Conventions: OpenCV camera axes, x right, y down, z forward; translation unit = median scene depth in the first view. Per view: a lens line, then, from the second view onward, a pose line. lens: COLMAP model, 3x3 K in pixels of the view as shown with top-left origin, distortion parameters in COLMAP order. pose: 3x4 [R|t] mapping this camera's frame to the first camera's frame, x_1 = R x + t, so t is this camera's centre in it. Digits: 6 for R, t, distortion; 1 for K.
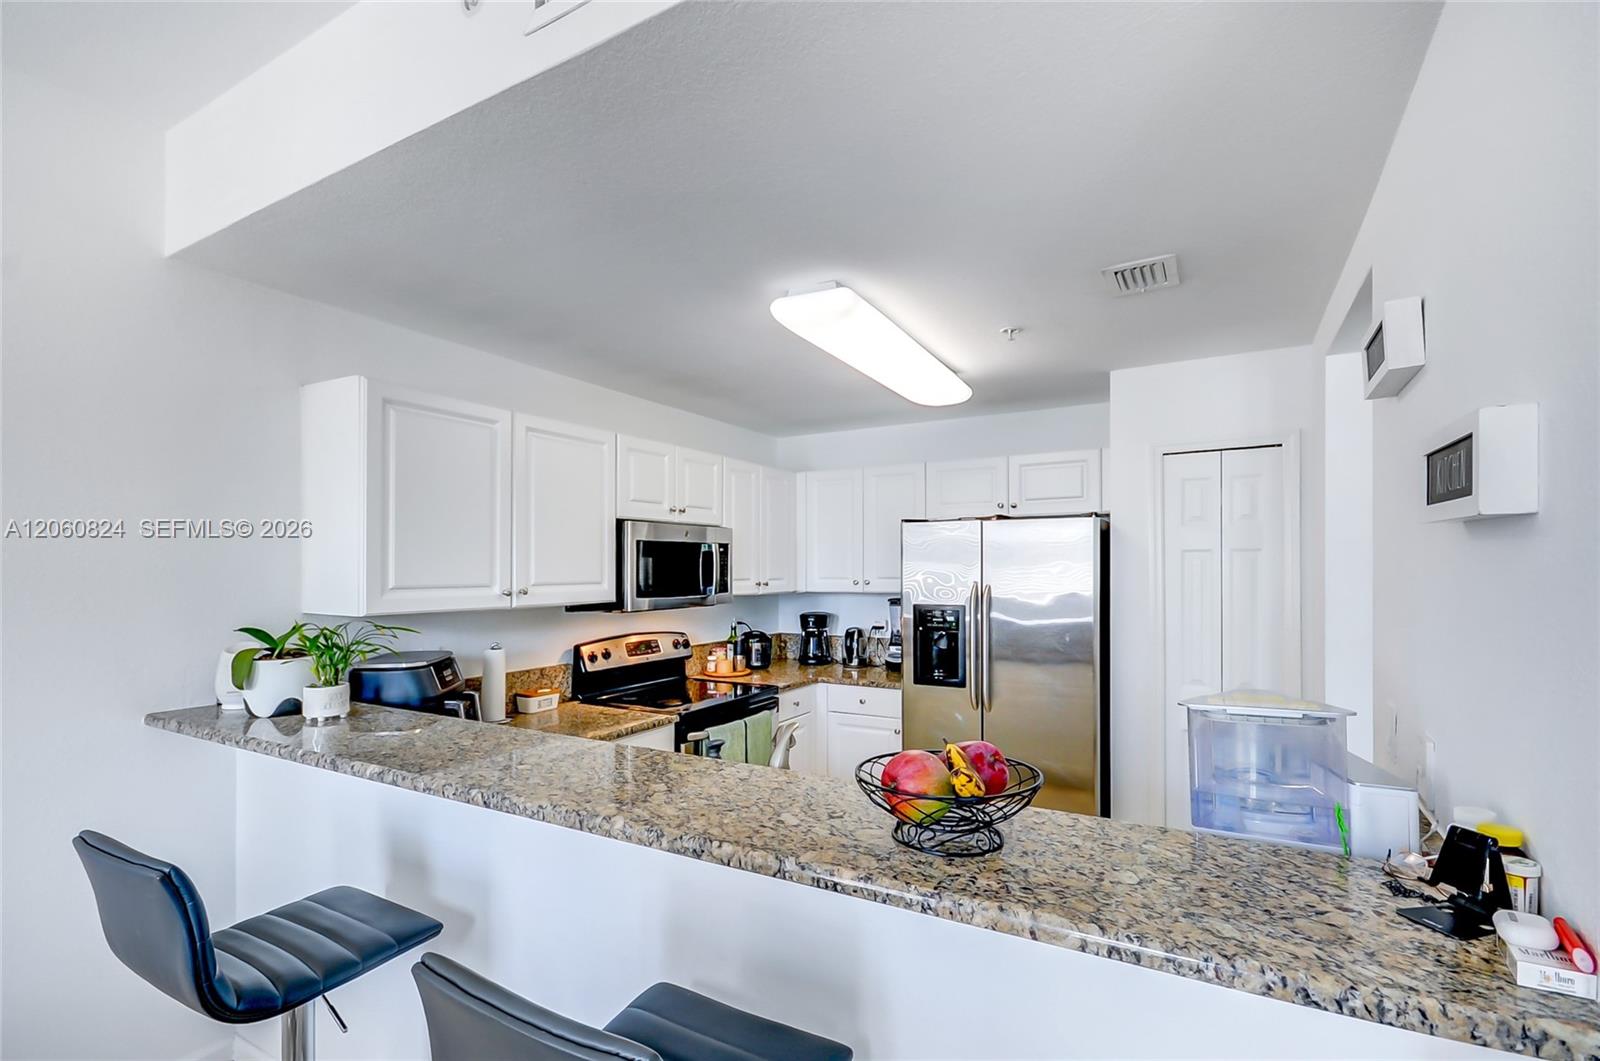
lens RADIAL K [[718.8, 0, 800.5], [0, 718.8, 566.3], [0, 0, 1]] dist [0.000686, -0.000241]
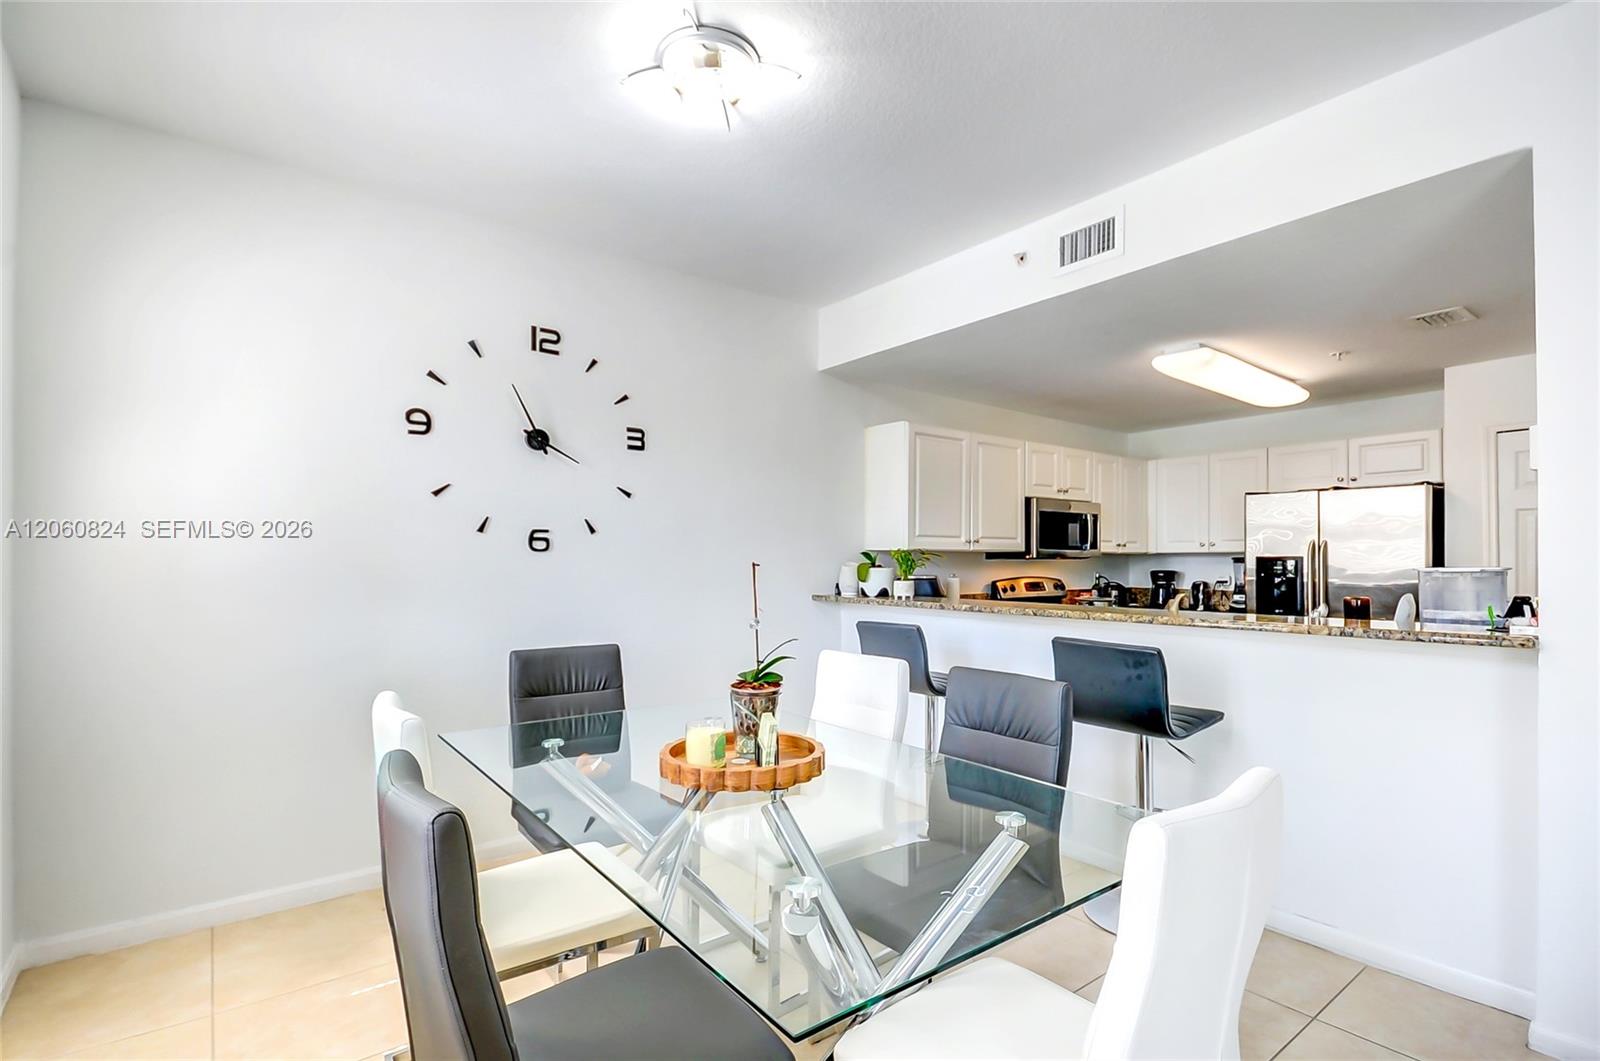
lens RADIAL K [[693.7, 0, 793.3], [0, 693.7, 545.0], [0, 0, 1]] dist [0.000526, 0.000367]
pose [[0.908796, 0.002545, -0.417234, -0.079054], [-0.008918, 0.999871, -0.013325, 0.053332], [0.417146, 0.015830, 0.908701, -0.483502]]
